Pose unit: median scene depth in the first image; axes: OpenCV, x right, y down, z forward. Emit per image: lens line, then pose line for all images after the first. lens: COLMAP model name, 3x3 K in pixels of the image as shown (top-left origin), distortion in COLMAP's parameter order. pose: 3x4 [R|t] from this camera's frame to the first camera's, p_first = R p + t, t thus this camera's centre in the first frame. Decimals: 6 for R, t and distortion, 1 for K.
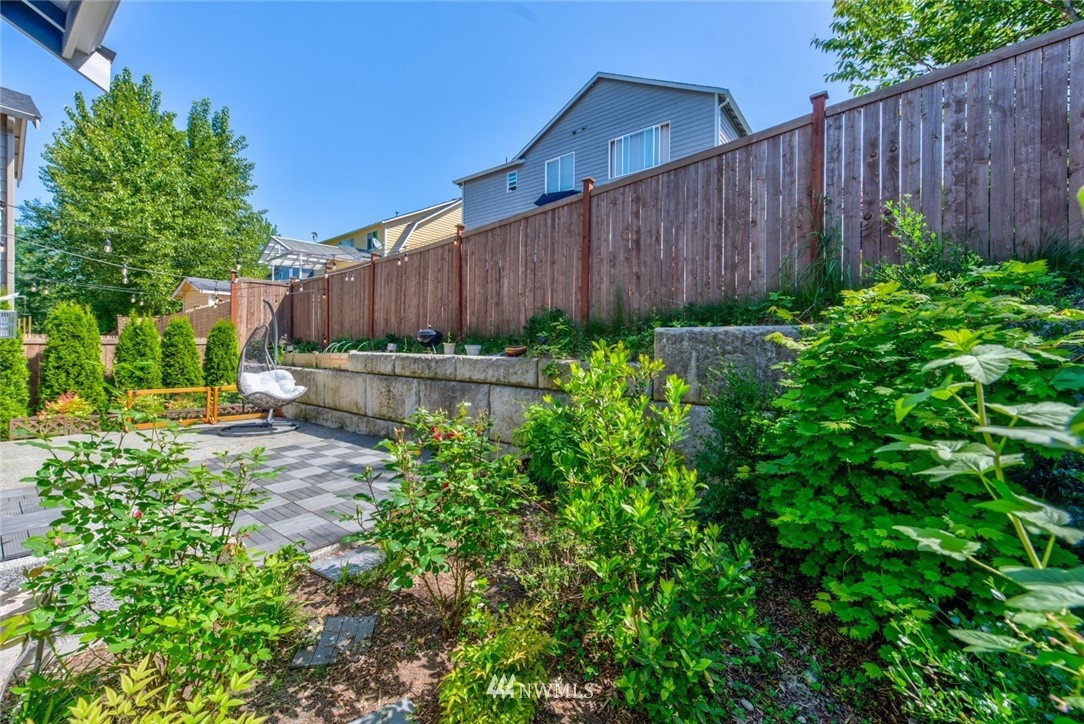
lens RADIAL K [[429.3, 0, 537.8], [0, 429.3, 354.8], [0, 0, 1]] dist [0.002042, -0.000678]
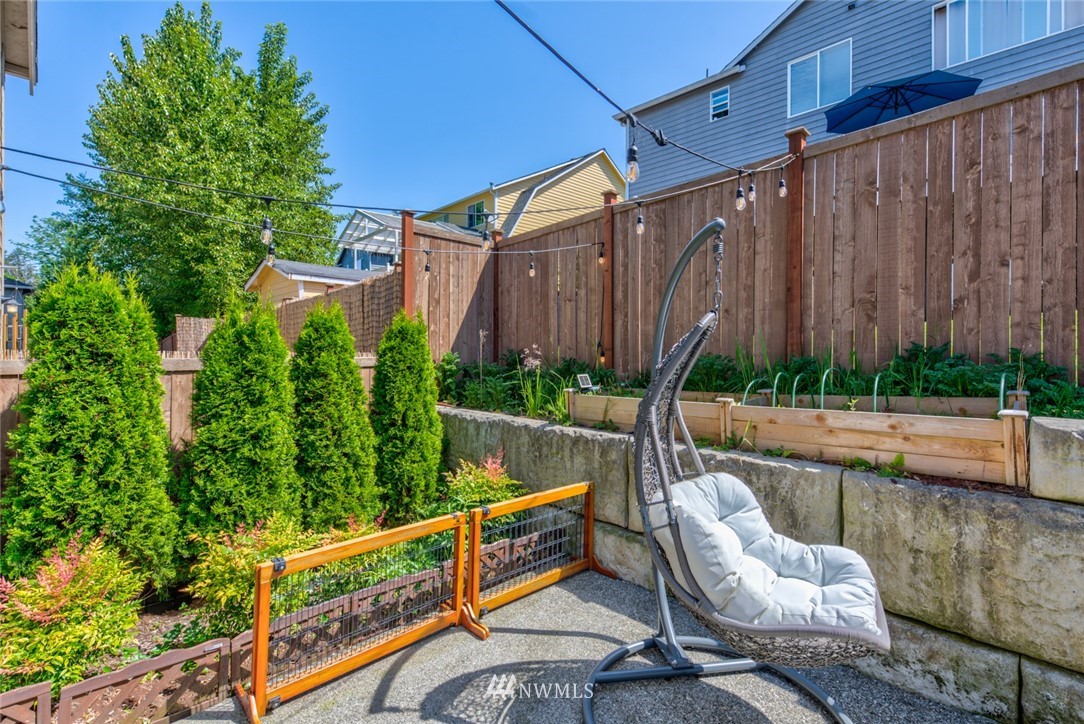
lens RADIAL K [[498.5, 0, 547.0], [0, 498.5, 360.4], [0, 0, 1]] dist [0.001440, 0.001629]
pose [[0.992280, -0.000795, -0.124013, -0.250083], [0.000517, 0.999997, -0.002275, -0.014785], [0.124014, 0.002193, 0.992278, 0.242141]]
